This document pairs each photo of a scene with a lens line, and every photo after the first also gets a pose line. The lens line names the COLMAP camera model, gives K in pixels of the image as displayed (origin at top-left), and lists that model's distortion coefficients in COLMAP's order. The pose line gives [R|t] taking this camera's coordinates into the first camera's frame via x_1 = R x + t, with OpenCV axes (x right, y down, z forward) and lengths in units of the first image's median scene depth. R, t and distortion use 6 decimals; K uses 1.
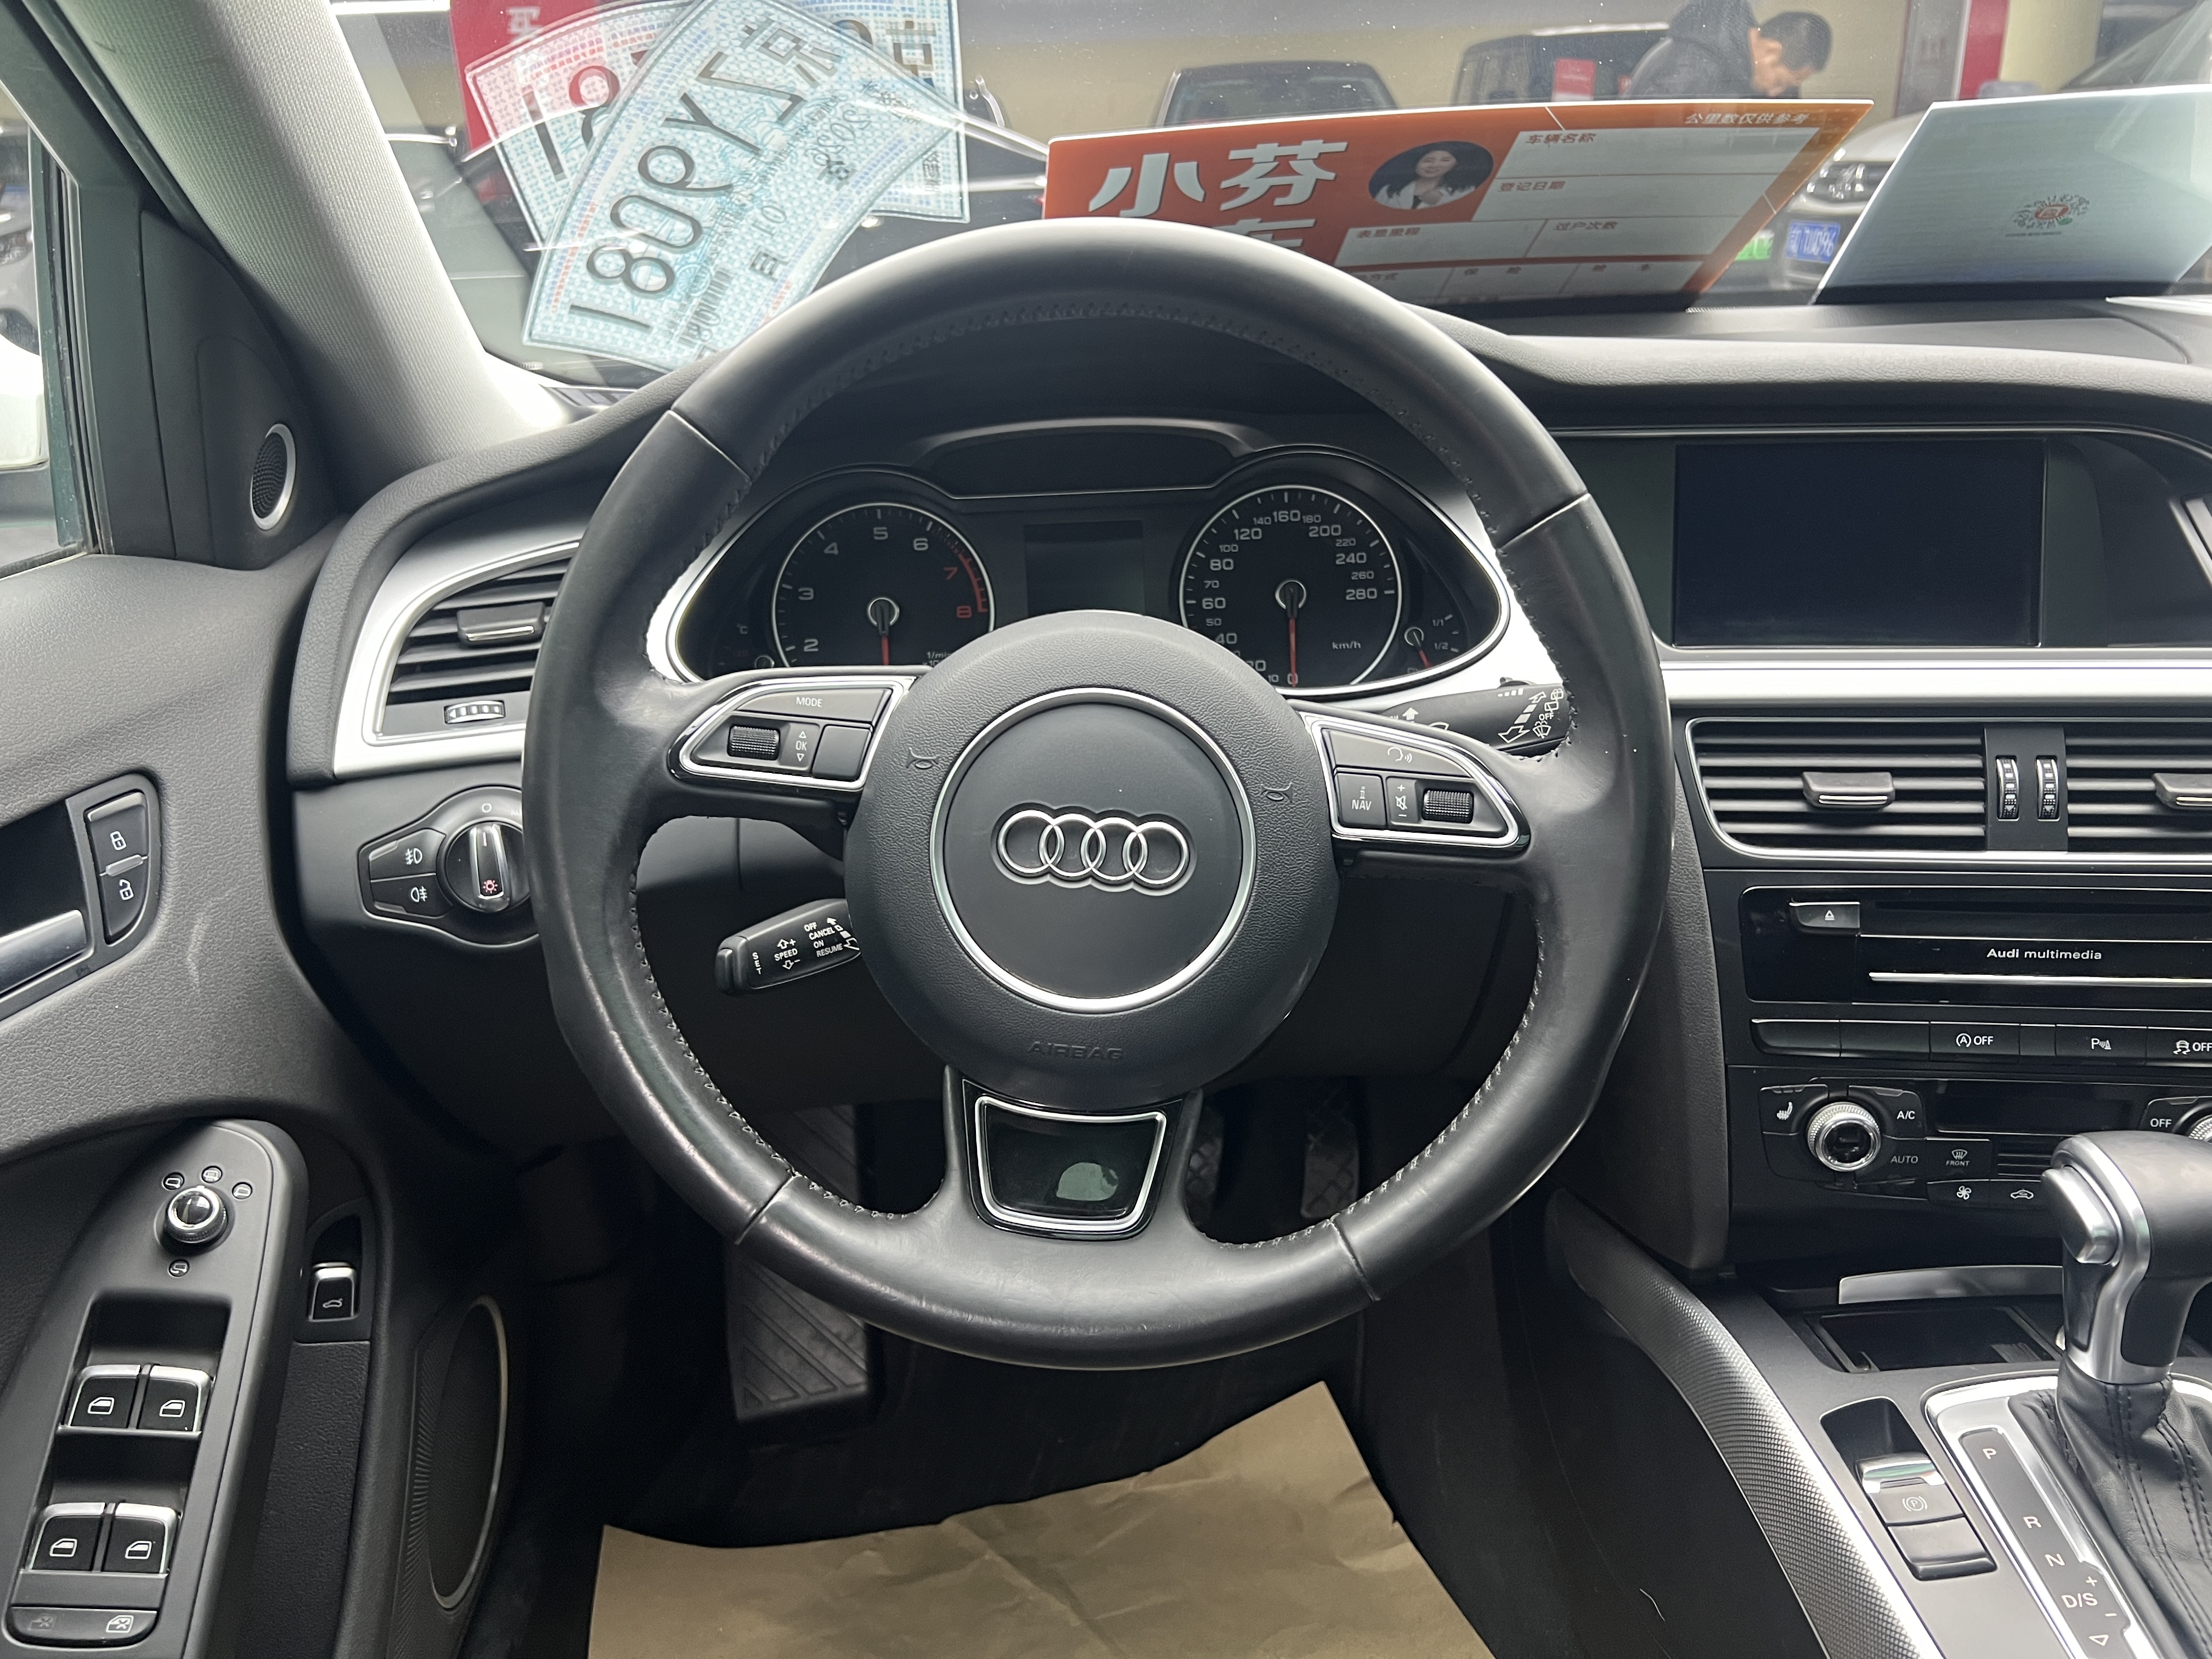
lens RADIAL K [[1675.7, 0, 1118.8], [0, 1675.7, 833.8], [0, 0, 1]] dist [0.030760, -0.051819]
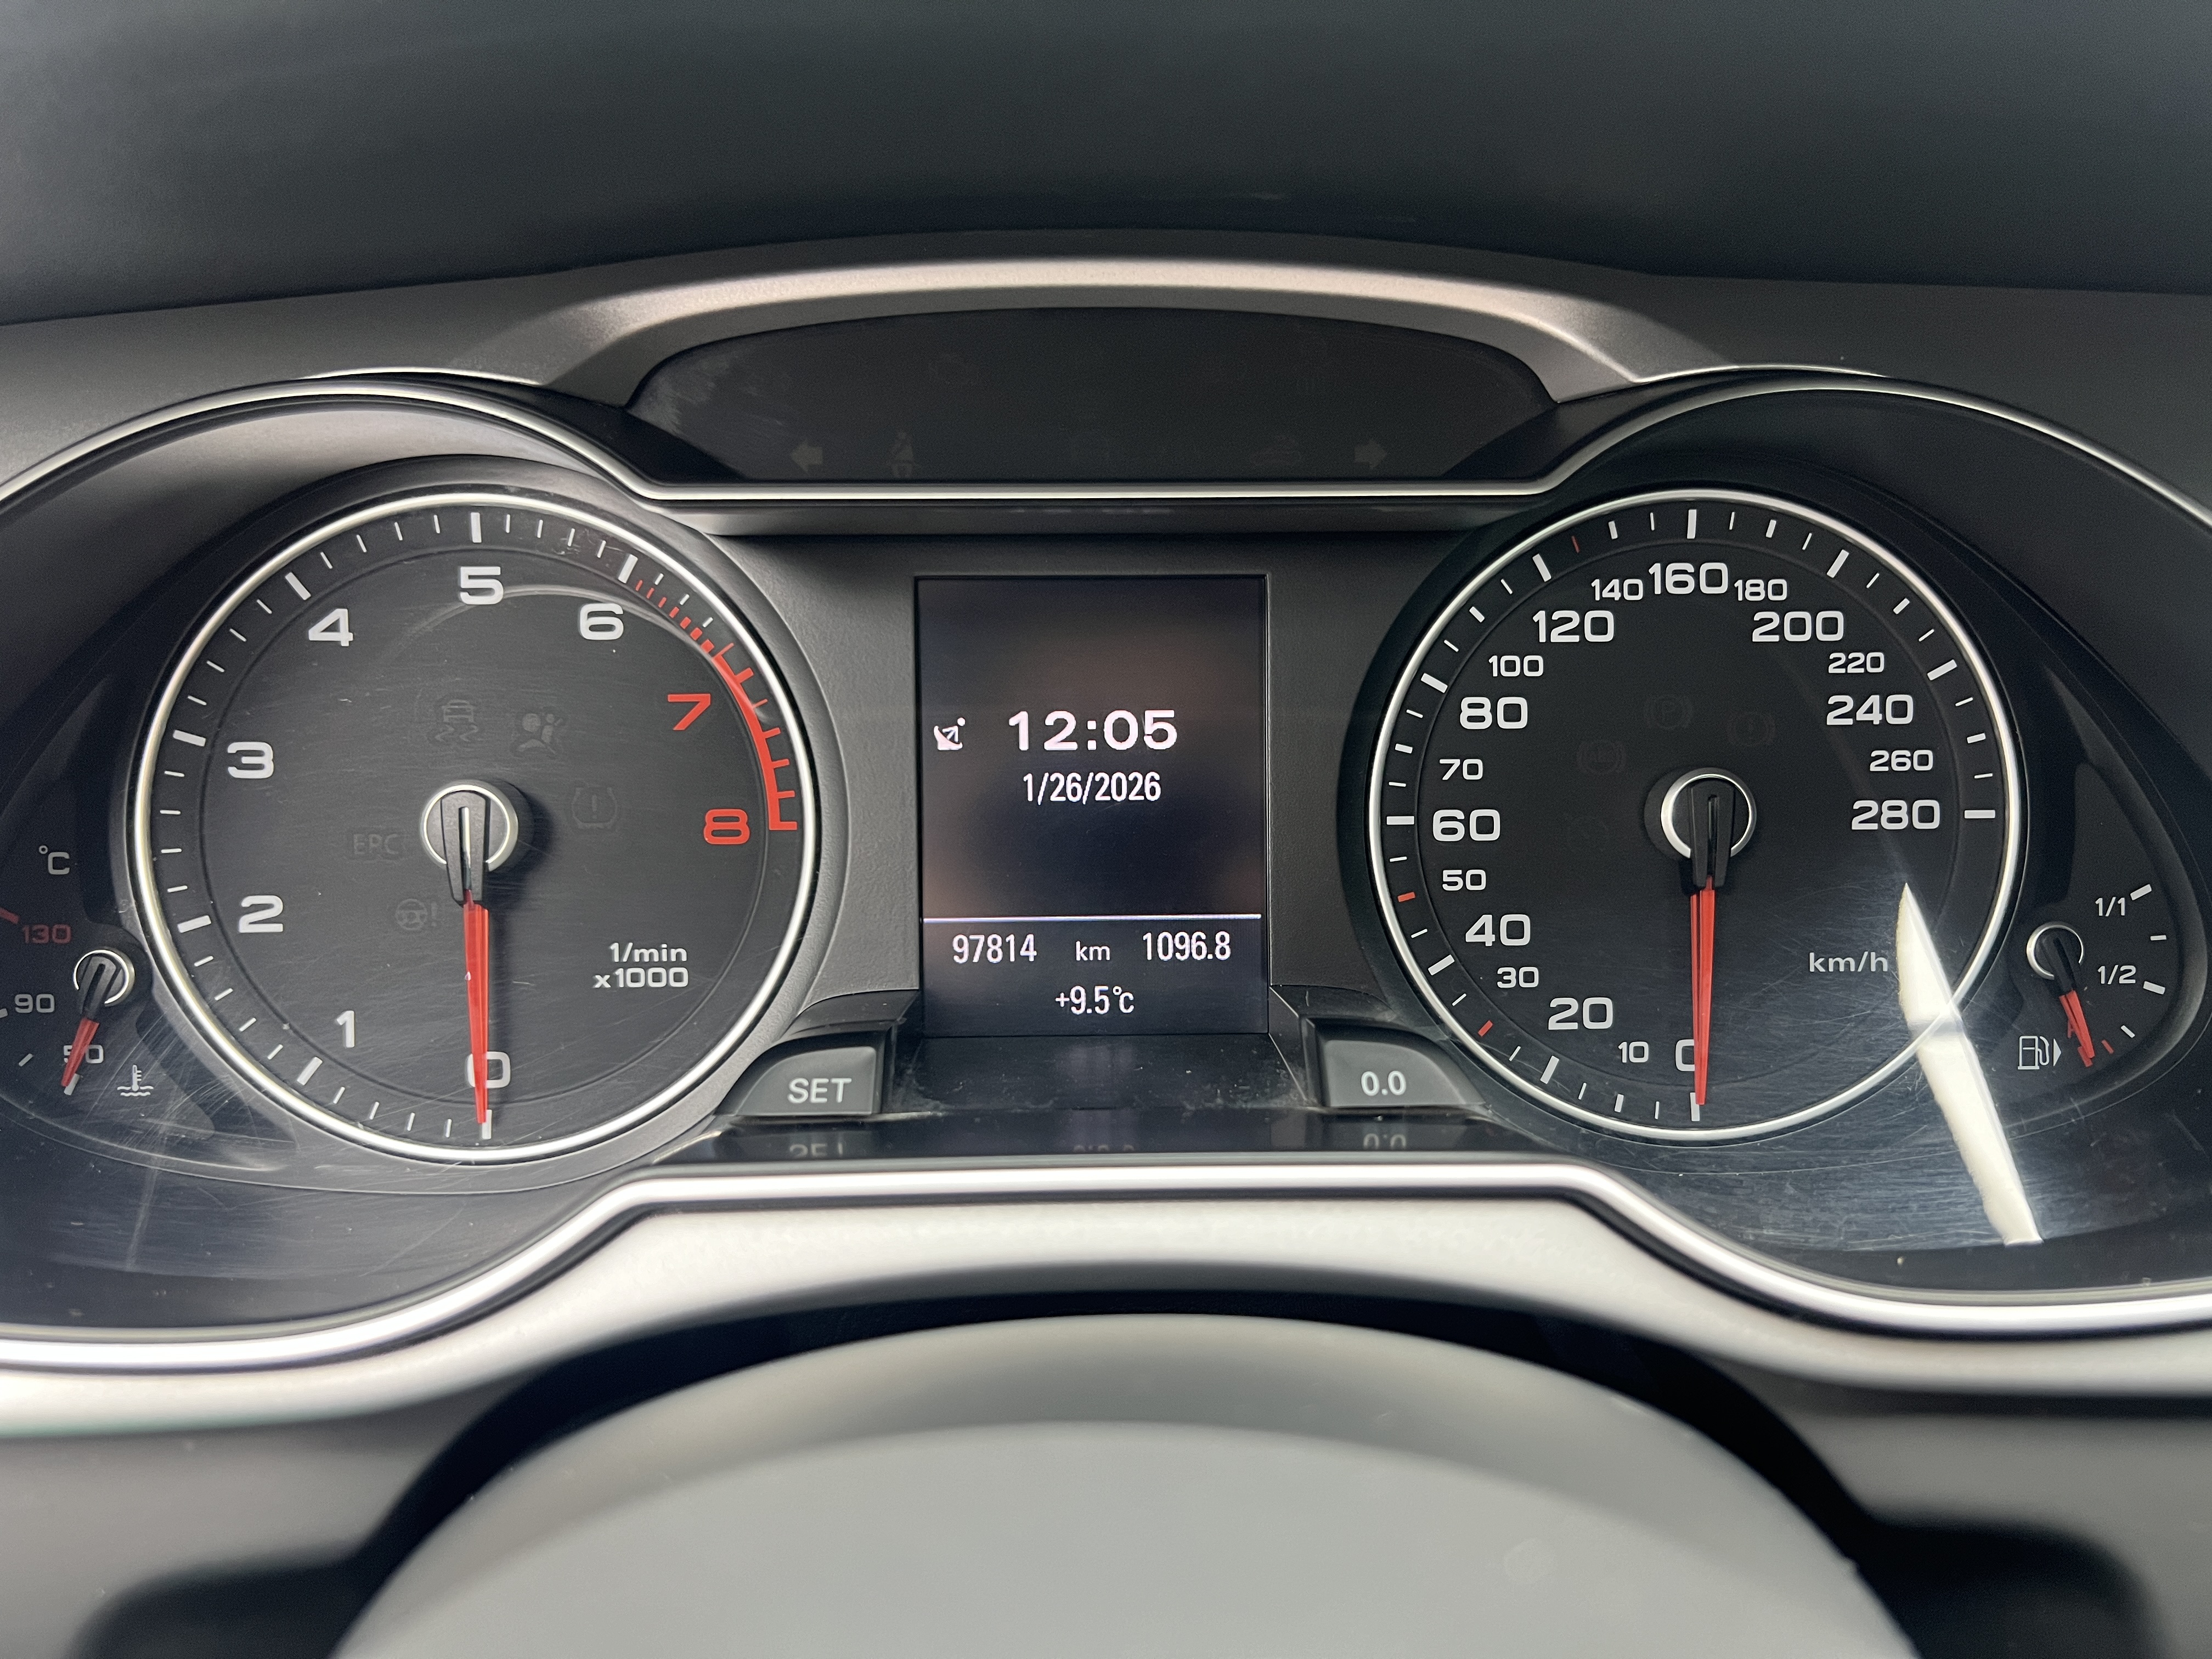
lens RADIAL K [[1675.7, 0, 1097.4], [0, 1675.7, 823.0], [0, 0, 1]] dist [0.030760, -0.051819]
pose [[0.999137, 0.034690, 0.022853, -0.029603], [-0.035149, 0.999182, 0.019984, -0.162410], [-0.022141, -0.020770, 0.999539, 0.753274]]
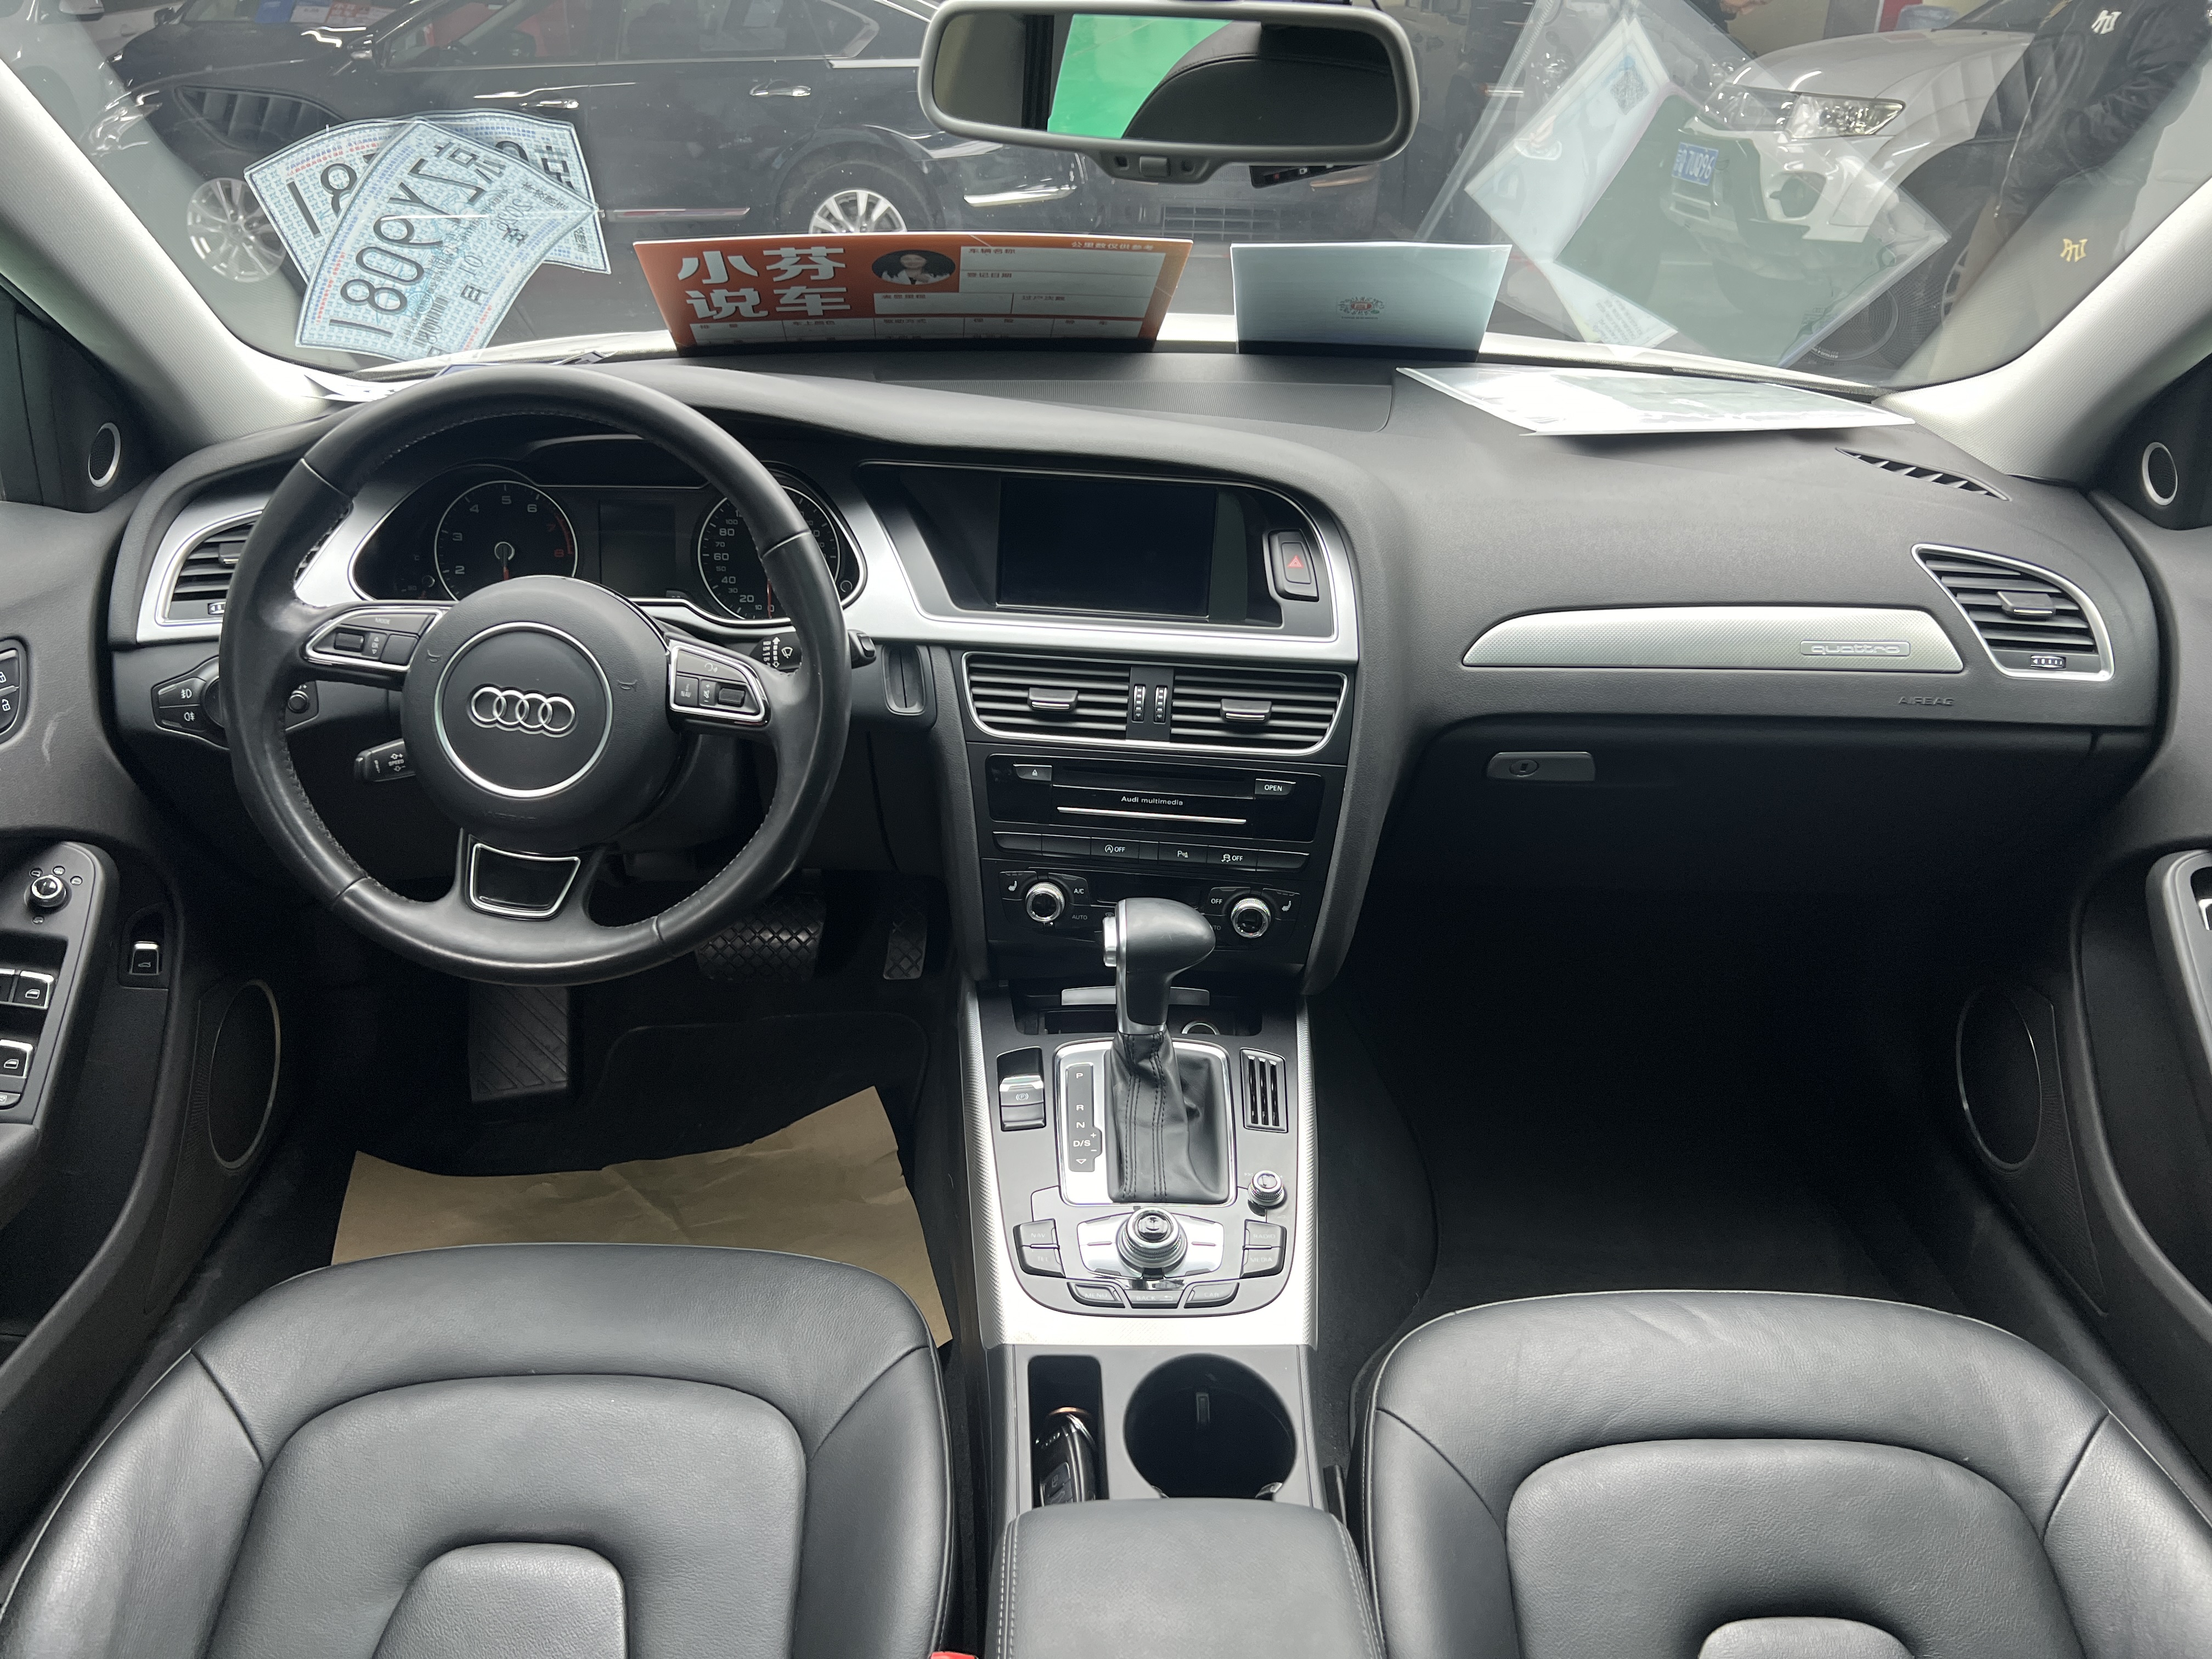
lens RADIAL K [[1675.7, 0, 1126.4], [0, 1675.7, 843.7], [0, 0, 1]] dist [0.030760, -0.051819]
pose [[0.998396, 0.049720, 0.027063, 0.462250], [-0.051889, 0.994907, 0.086416, -0.030158], [-0.022629, -0.087682, 0.995891, -0.678842]]
